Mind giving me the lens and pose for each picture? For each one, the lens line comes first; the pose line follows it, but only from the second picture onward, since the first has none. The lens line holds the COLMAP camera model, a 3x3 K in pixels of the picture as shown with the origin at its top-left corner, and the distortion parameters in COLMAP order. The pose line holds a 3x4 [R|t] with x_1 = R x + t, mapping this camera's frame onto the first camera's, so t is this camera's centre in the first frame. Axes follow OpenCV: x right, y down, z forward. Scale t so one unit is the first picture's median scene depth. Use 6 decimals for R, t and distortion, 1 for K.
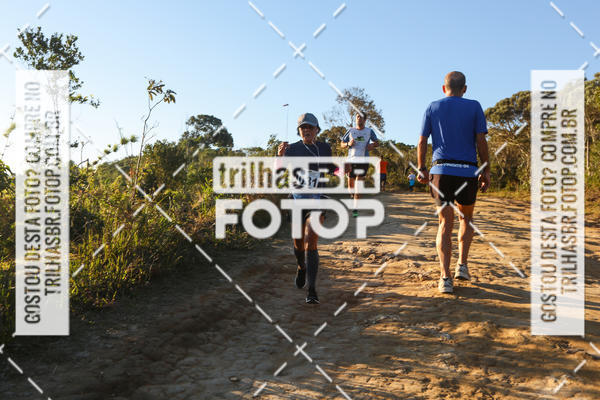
lens RADIAL K [[584.0, 0, 297.3], [0, 584.0, 199.1], [0, 0, 1]] dist [0.094487, 0.000000]
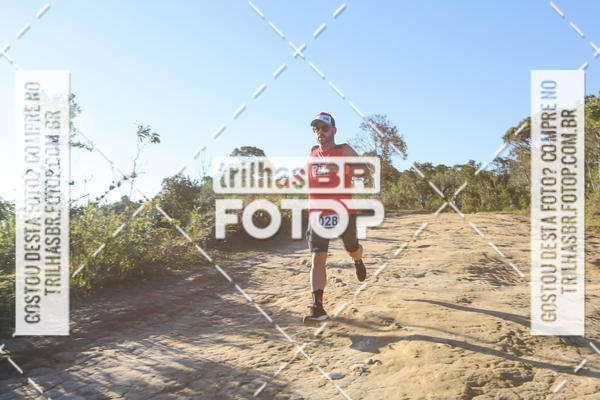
lens RADIAL K [[584.0, 0, 288.4], [0, 584.0, 196.1], [0, 0, 1]] dist [0.094487, 0.000000]
pose [[0.994123, -0.039542, -0.100779, 0.163543], [0.034268, 0.997978, -0.053540, 0.014334], [0.102692, 0.049772, 0.993467, -0.142390]]
